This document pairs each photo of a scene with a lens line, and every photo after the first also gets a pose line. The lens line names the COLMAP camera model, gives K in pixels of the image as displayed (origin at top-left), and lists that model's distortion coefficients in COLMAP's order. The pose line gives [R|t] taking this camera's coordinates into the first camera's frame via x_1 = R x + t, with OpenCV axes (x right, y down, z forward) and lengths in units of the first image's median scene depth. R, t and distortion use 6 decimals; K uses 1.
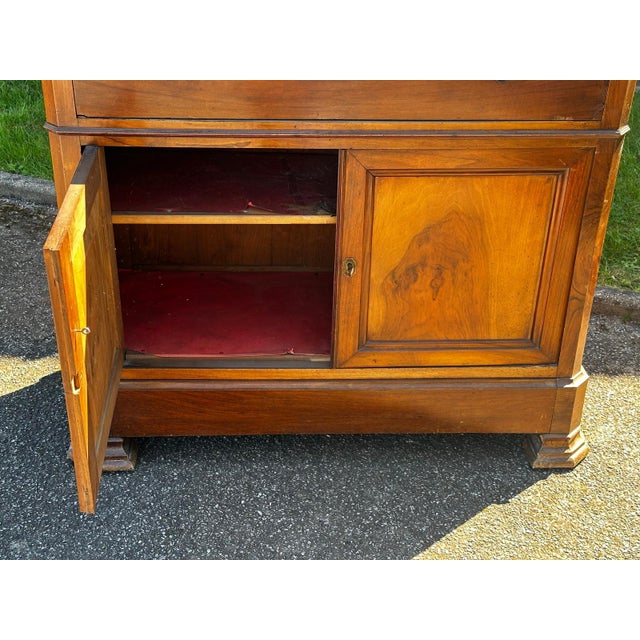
lens RADIAL K [[896.5, 0, 311.9], [0, 896.5, 322.4], [0, 0, 1]] dist [0.156958, -0.155139]
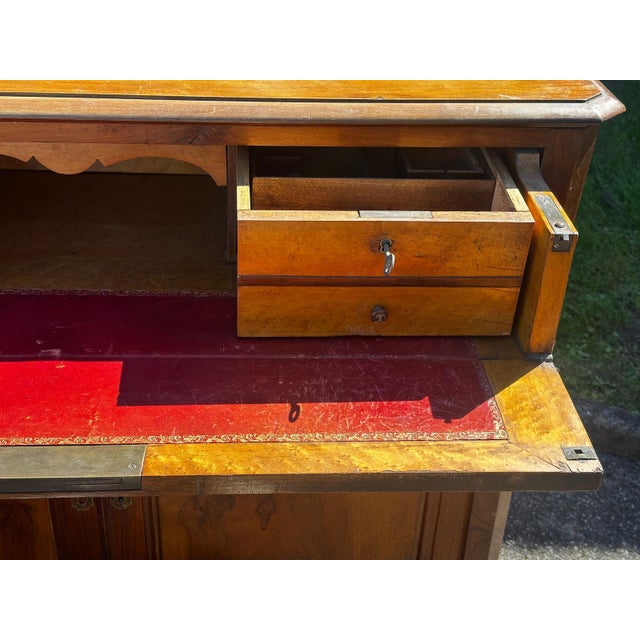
lens RADIAL K [[902.6, 0, 320.0], [0, 902.6, 320.0], [0, 0, 1]] dist [0.158502, -0.171888]
pose [[0.999139, 0.002967, 0.041392, 0.144006], [-0.006569, 0.996173, 0.087158, -0.224869], [-0.040975, -0.087355, 0.995334, 0.351747]]
